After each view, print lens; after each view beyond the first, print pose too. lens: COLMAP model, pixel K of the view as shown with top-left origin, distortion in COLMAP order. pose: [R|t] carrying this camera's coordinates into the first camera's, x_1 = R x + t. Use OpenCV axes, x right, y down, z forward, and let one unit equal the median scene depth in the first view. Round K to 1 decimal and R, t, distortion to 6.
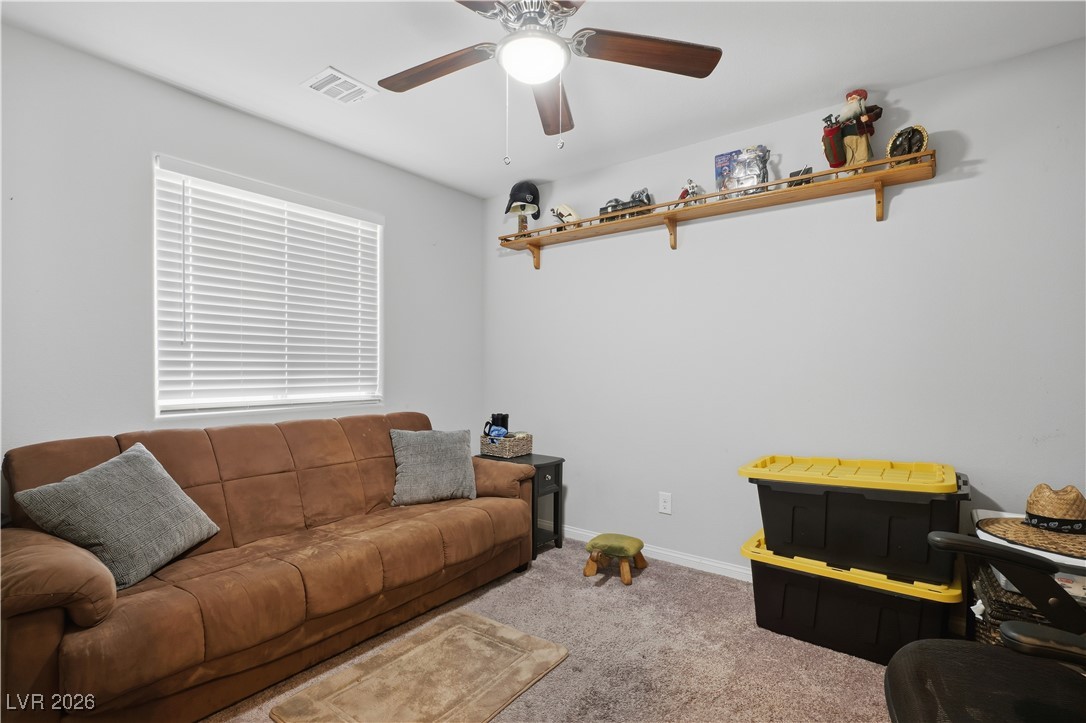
lens RADIAL K [[520.5, 0, 539.8], [0, 520.5, 376.0], [0, 0, 1]] dist [-0.001600, -0.000157]
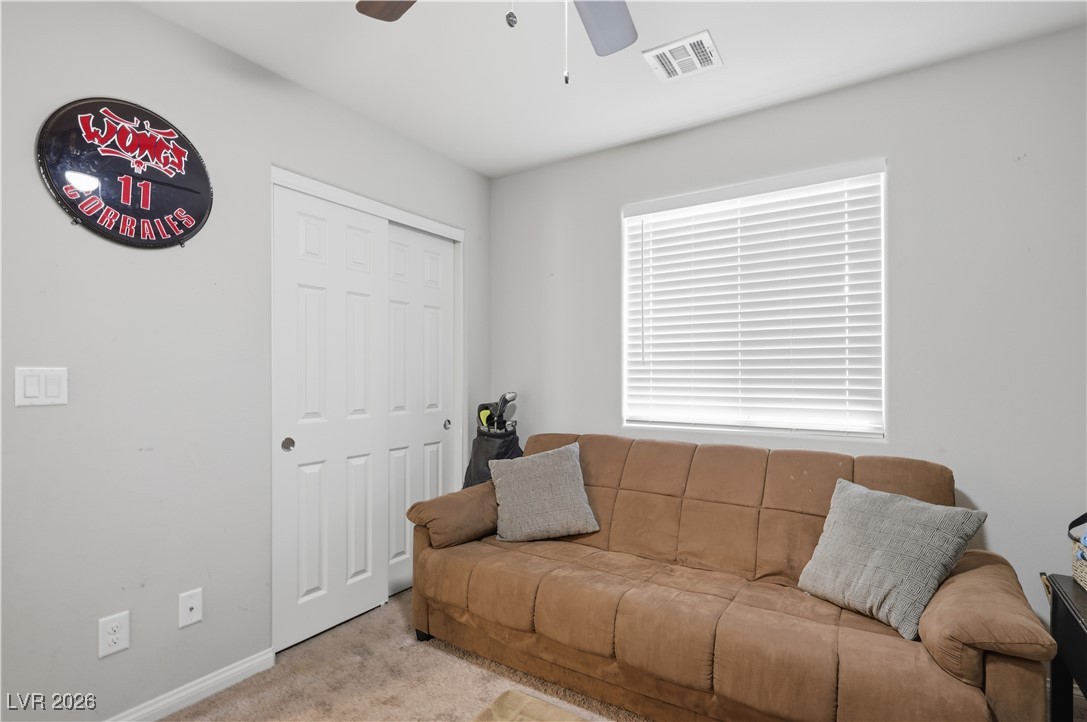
lens RADIAL K [[520.9, 0, 540.3], [0, 520.9, 375.5], [0, 0, 1]] dist [-0.001600, -0.000157]
pose [[0.075256, 0.004019, -0.997156, 0.432268], [-0.011935, 0.999924, 0.003130, -0.034428], [0.997093, 0.011665, 0.075298, 0.680031]]
